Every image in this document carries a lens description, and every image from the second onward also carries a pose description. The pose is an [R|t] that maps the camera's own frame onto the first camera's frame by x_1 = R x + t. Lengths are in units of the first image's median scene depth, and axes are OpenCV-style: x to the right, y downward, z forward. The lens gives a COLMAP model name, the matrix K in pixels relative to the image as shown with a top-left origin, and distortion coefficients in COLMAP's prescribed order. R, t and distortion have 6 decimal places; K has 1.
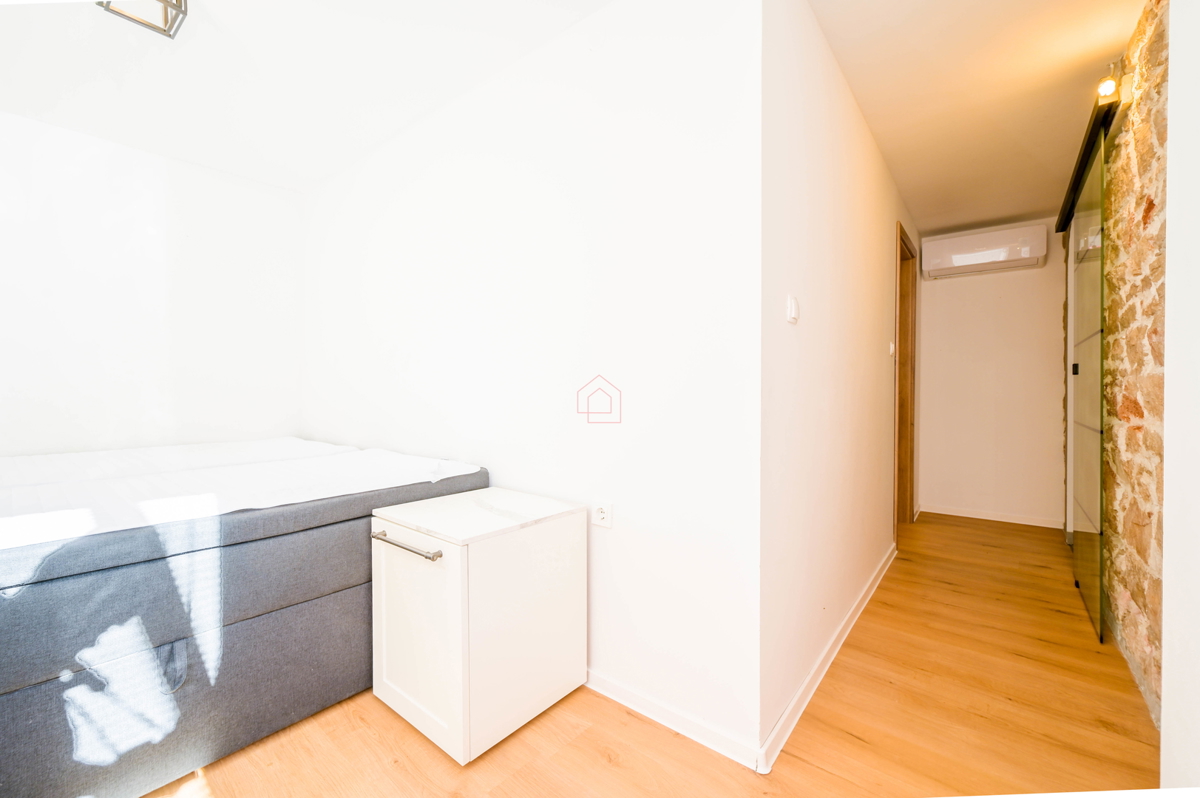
lens RADIAL K [[488.5, 0, 602.9], [0, 488.5, 395.8], [0, 0, 1]] dist [-0.001415, 0.000092]
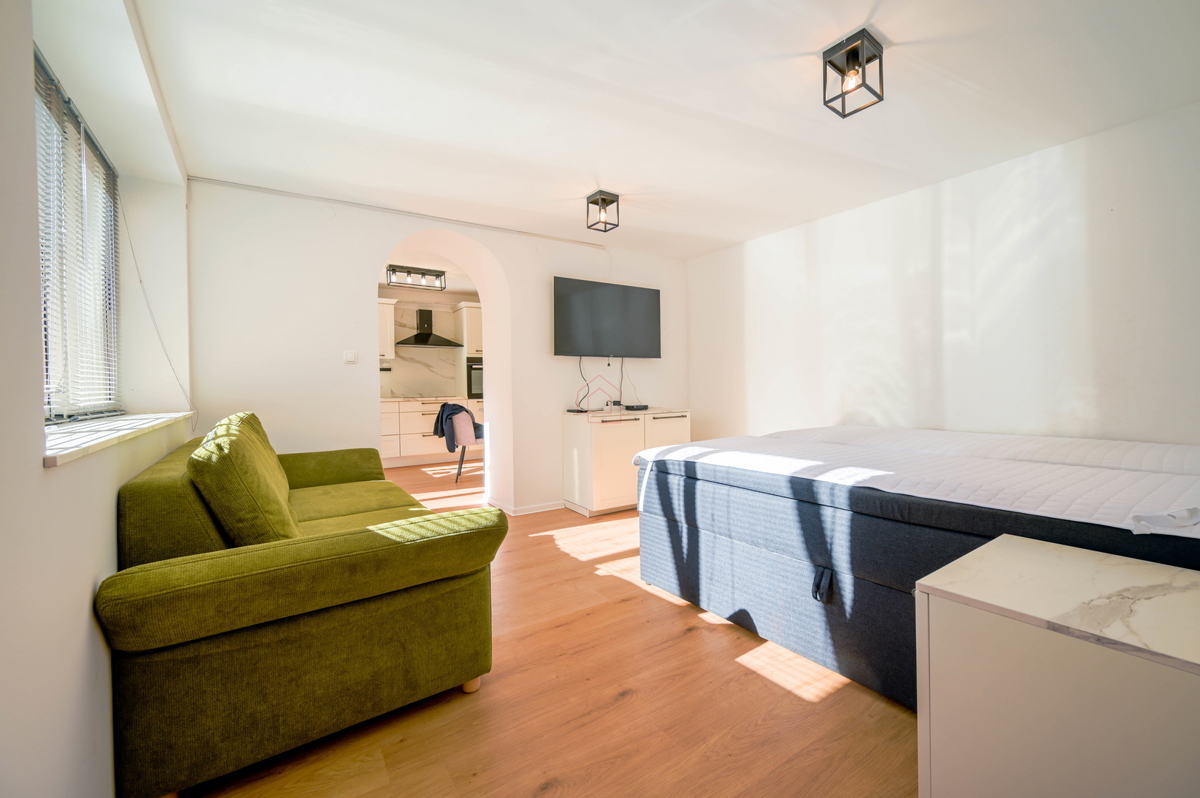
lens RADIAL K [[488.5, 0, 598.0], [0, 488.5, 387.0], [0, 0, 1]] dist [-0.001415, 0.000092]
pose [[-0.280028, -0.000371, -0.959992, 0.618508], [-0.001972, 0.999998, 0.000188, -0.007875], [0.959990, 0.001946, -0.280028, 0.752210]]
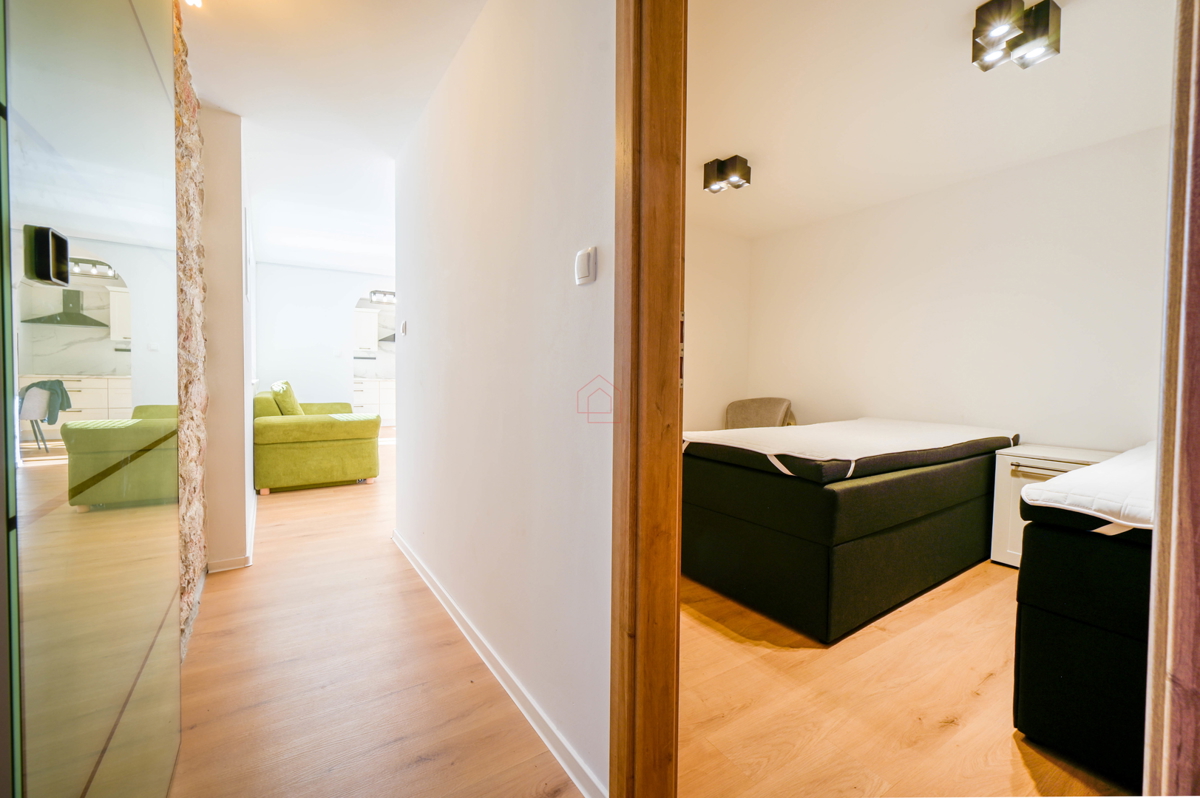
lens RADIAL K [[488.5, 0, 599.0], [0, 488.5, 387.6], [0, 0, 1]] dist [-0.001415, 0.000092]
pose [[-0.303309, 0.016090, -0.952757, 1.667104], [-0.029499, 0.999220, 0.026265, -0.020471], [0.952436, 0.036072, -0.302597, 1.951831]]
